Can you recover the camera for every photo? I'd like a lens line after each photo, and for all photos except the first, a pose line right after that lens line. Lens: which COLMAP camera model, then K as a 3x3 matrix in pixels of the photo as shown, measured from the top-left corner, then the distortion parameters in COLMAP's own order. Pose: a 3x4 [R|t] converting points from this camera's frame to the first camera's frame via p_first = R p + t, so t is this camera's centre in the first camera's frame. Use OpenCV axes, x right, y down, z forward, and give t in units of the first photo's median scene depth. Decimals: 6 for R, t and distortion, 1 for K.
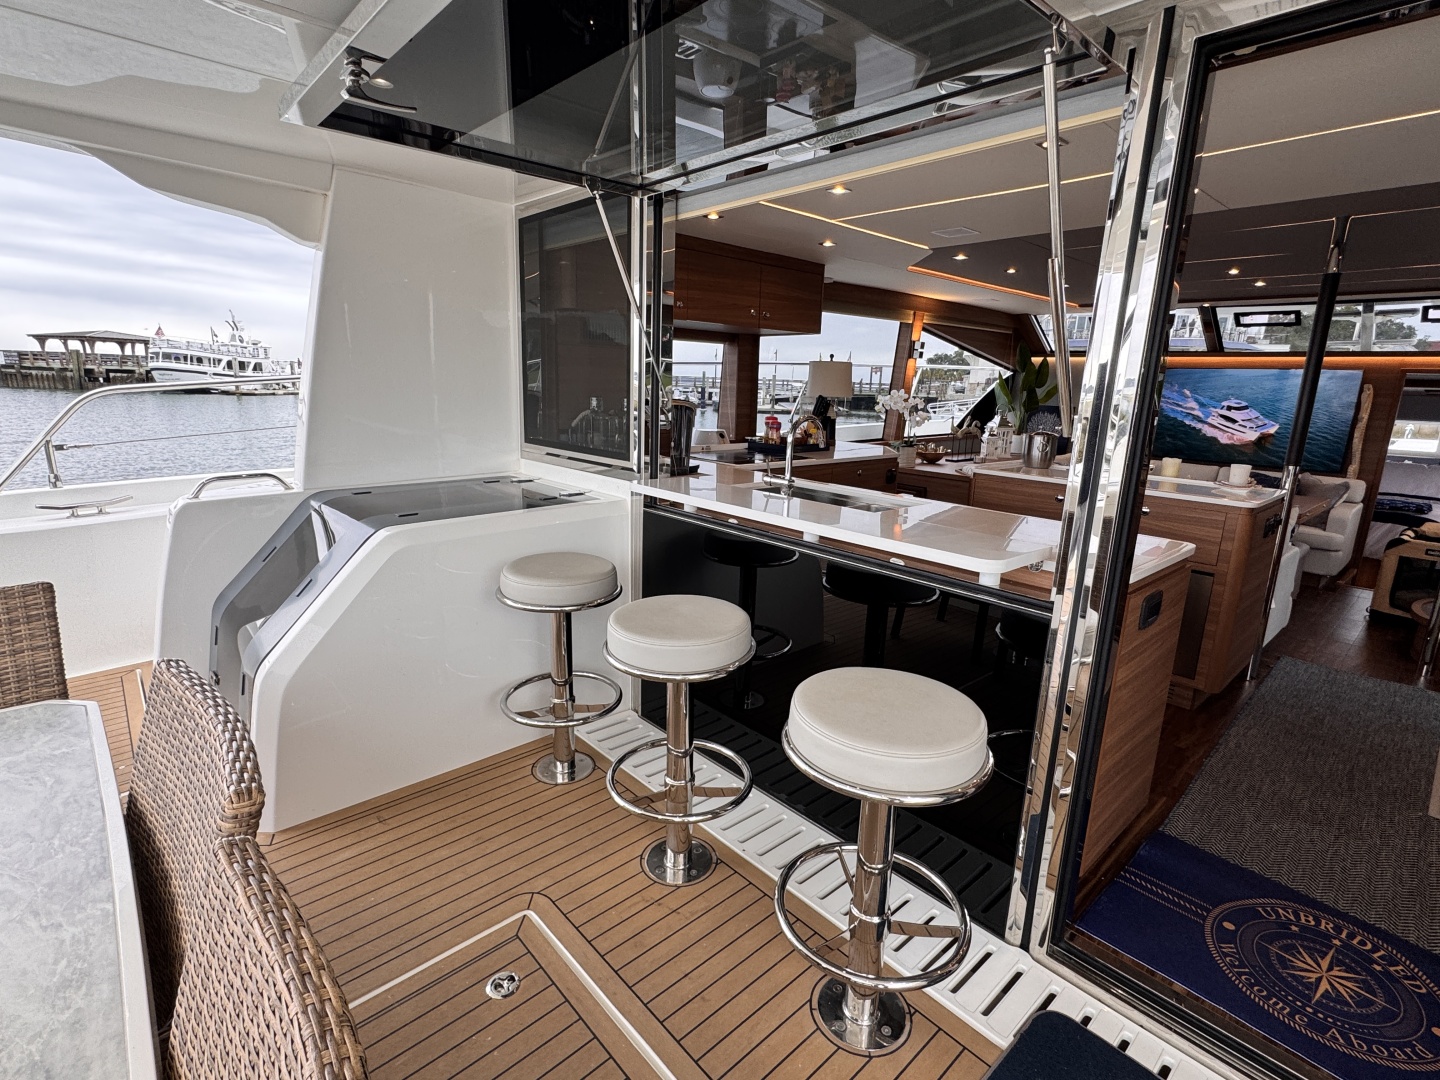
lens RADIAL K [[701.4, 0, 719.8], [0, 701.4, 528.5], [0, 0, 1]] dist [0.002517, -0.002136]
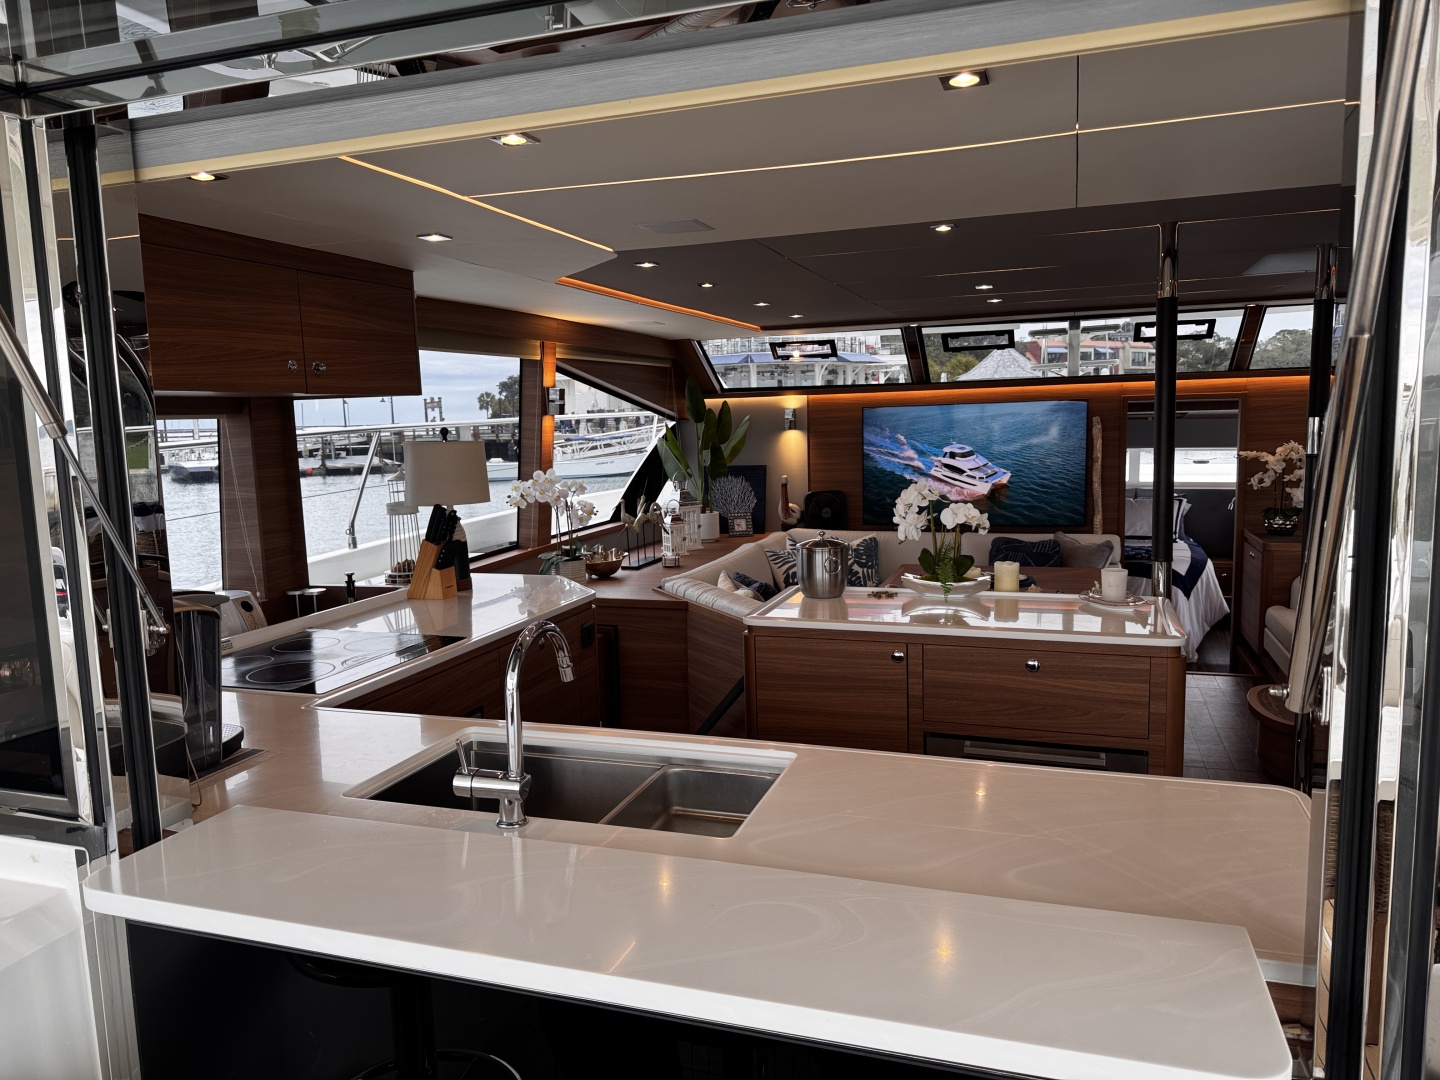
lens RADIAL K [[1006.3, 0, 719.8], [0, 1006.3, 538.7], [0, 0, 1]] dist [0.032792, -0.029341]
pose [[0.871772, -0.117307, 0.475660, -0.033792], [0.157561, 0.986461, -0.045491, -0.077712], [-0.463883, 0.114603, 0.878452, 0.175328]]
